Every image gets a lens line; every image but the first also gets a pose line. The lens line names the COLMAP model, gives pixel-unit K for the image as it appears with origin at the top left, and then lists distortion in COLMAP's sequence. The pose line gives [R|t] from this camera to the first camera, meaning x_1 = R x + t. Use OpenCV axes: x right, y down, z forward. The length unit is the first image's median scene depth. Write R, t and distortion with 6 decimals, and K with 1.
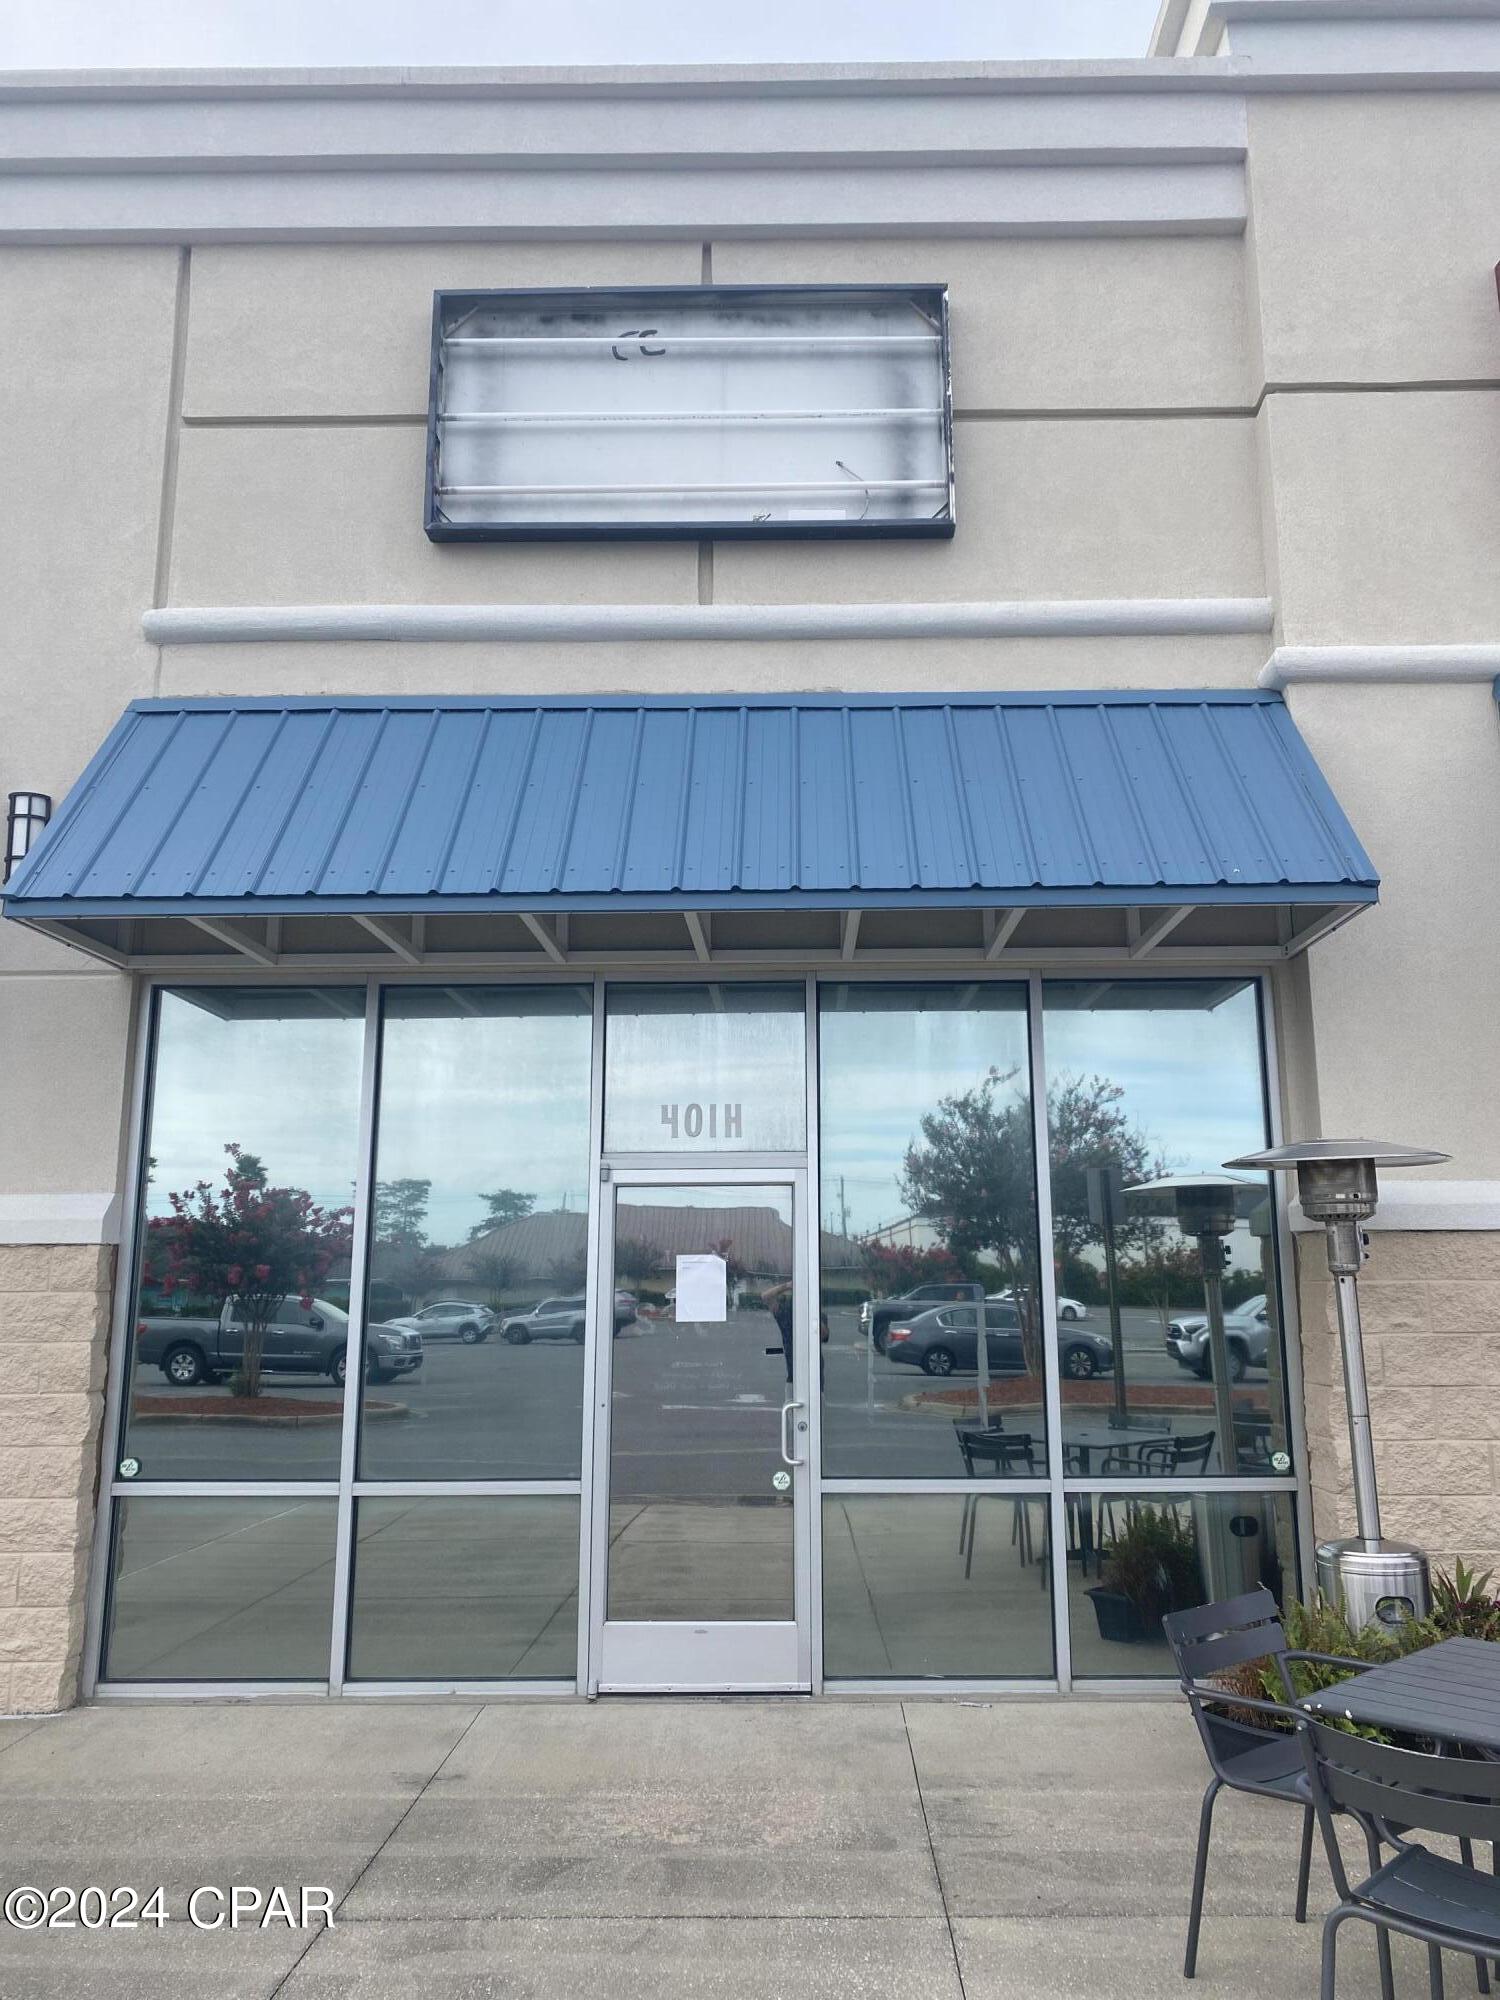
lens RADIAL K [[1509.6, 0, 750.0], [0, 1509.6, 1000.0], [0, 0, 1]] dist [0.009458, -0.001842]
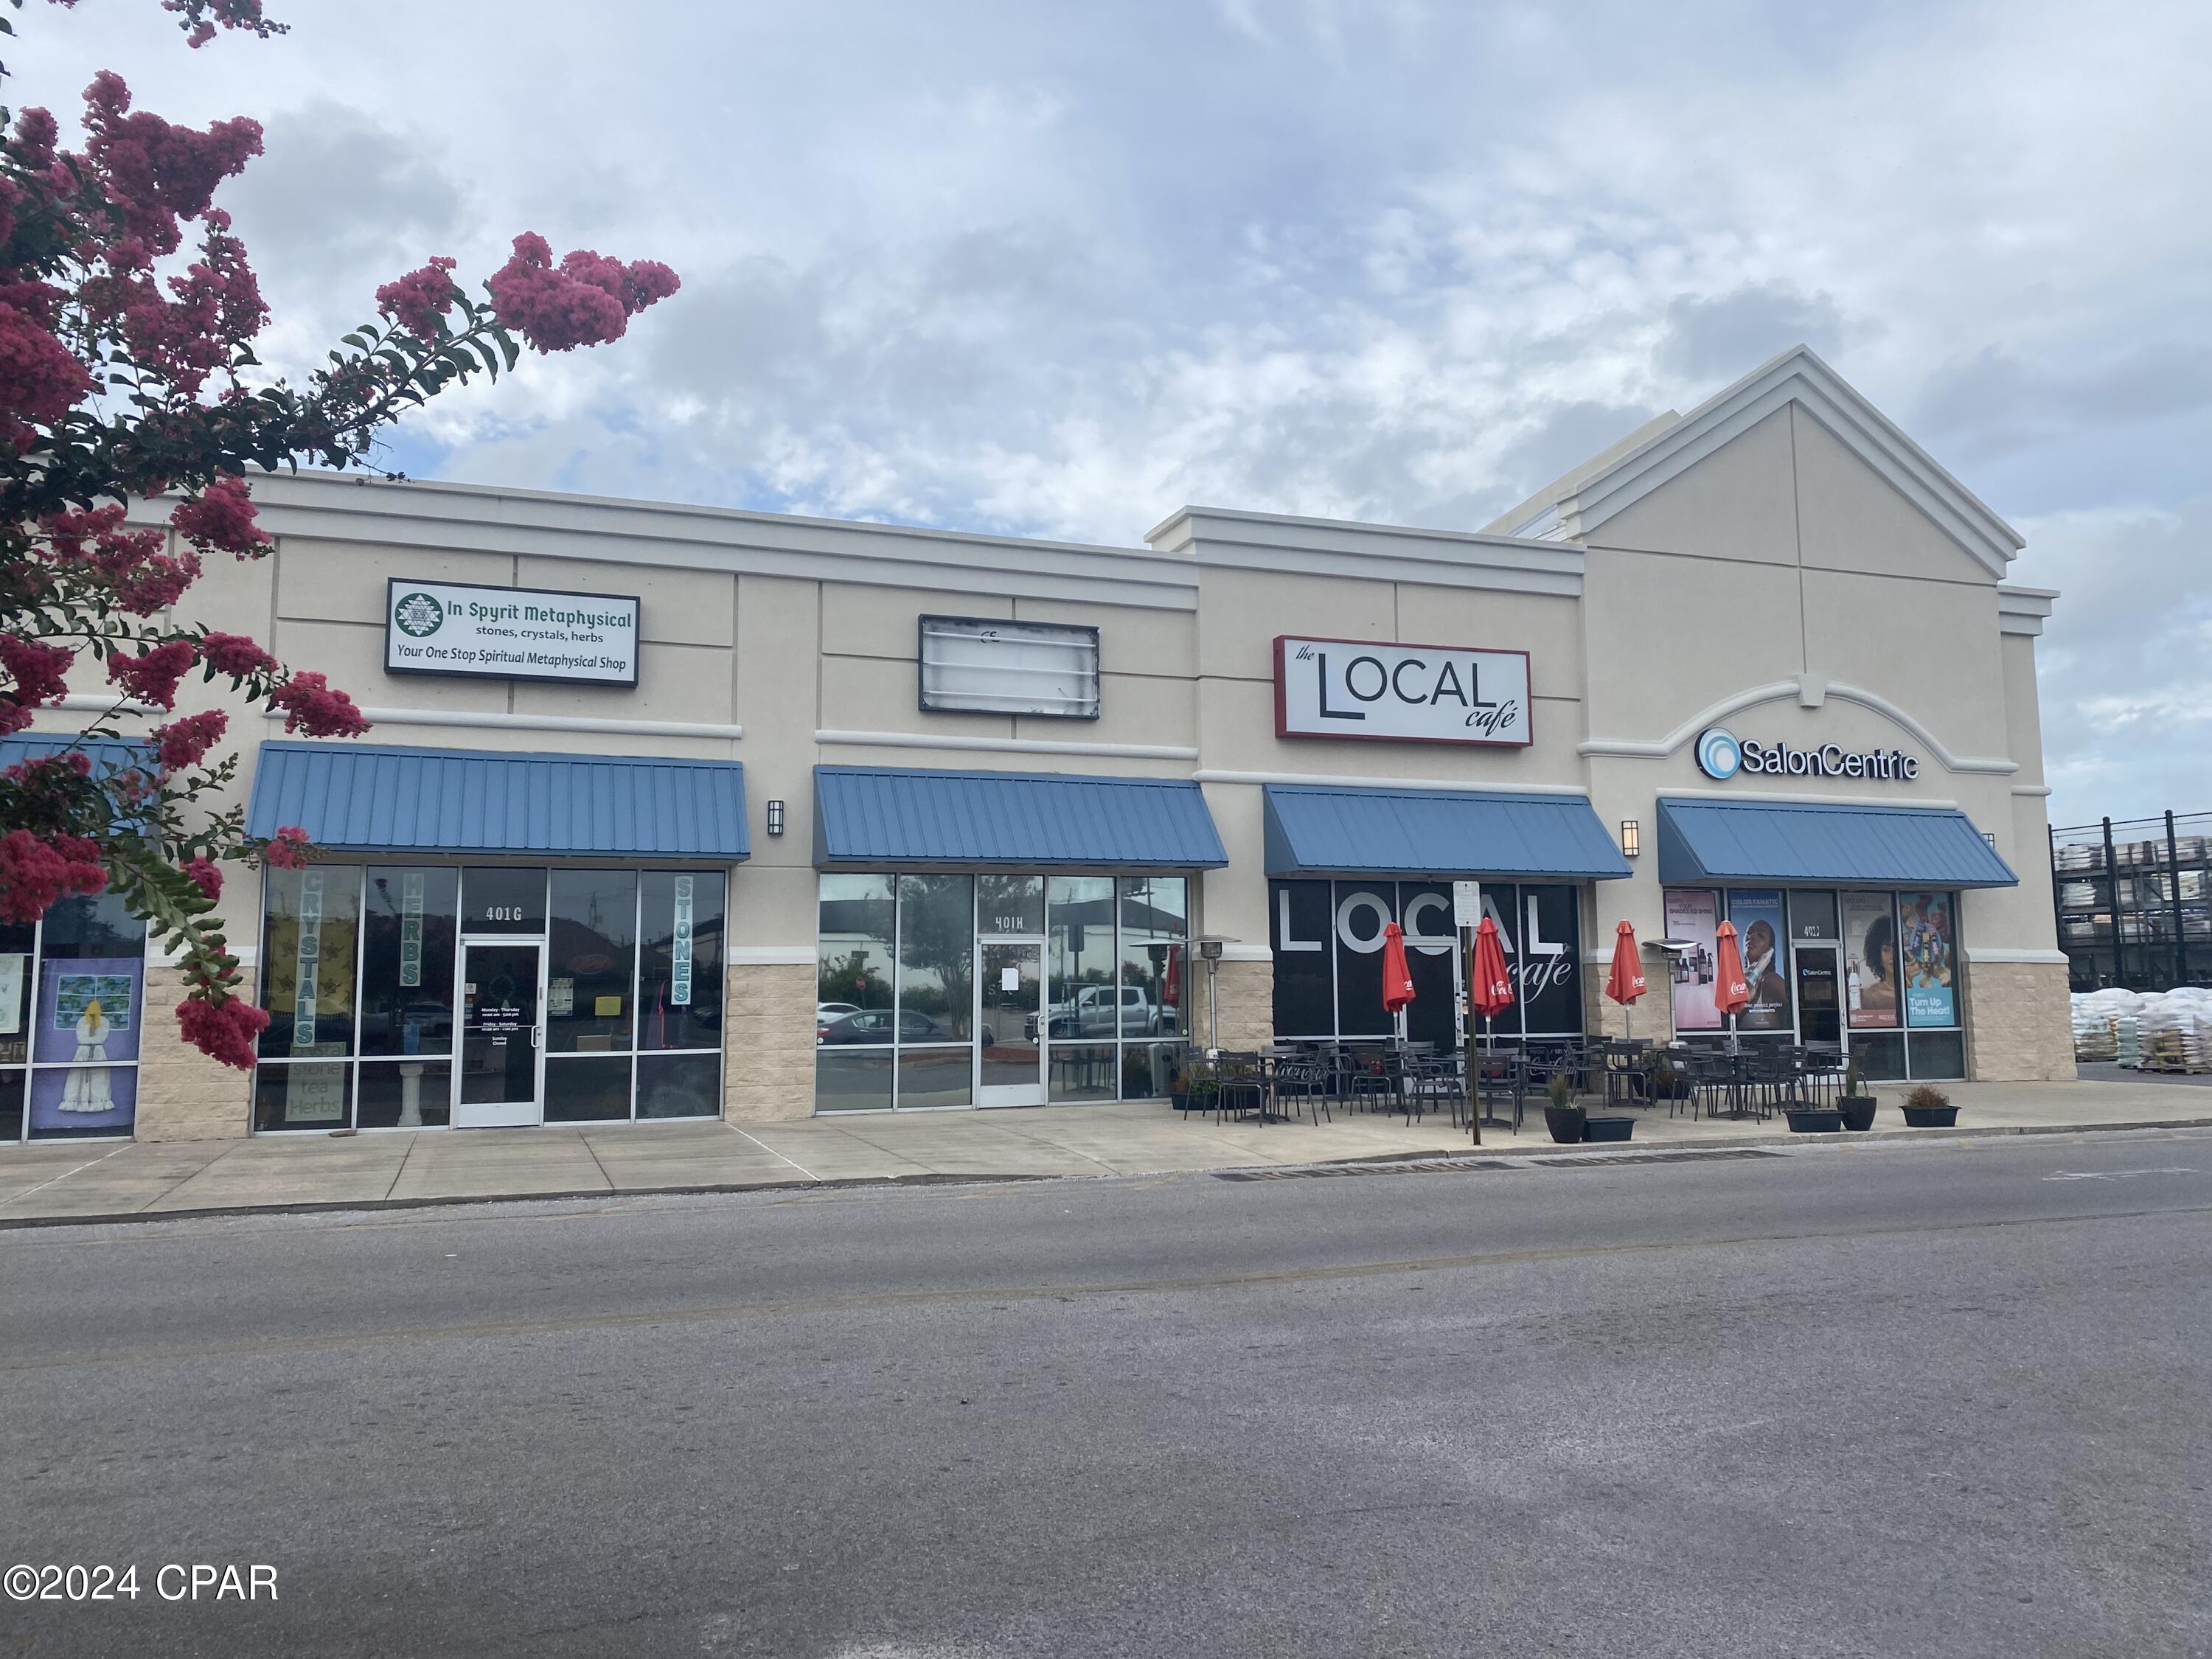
lens RADIAL K [[1669.6, 0, 1108.6], [0, 1669.6, 794.6], [0, 0, 1]] dist [0.009458, -0.001842]
pose [[0.936344, 0.038907, 0.348921, -0.946885], [-0.060552, 0.996844, 0.051340, -0.329690], [-0.345822, -0.069200, 0.935745, -1.983158]]
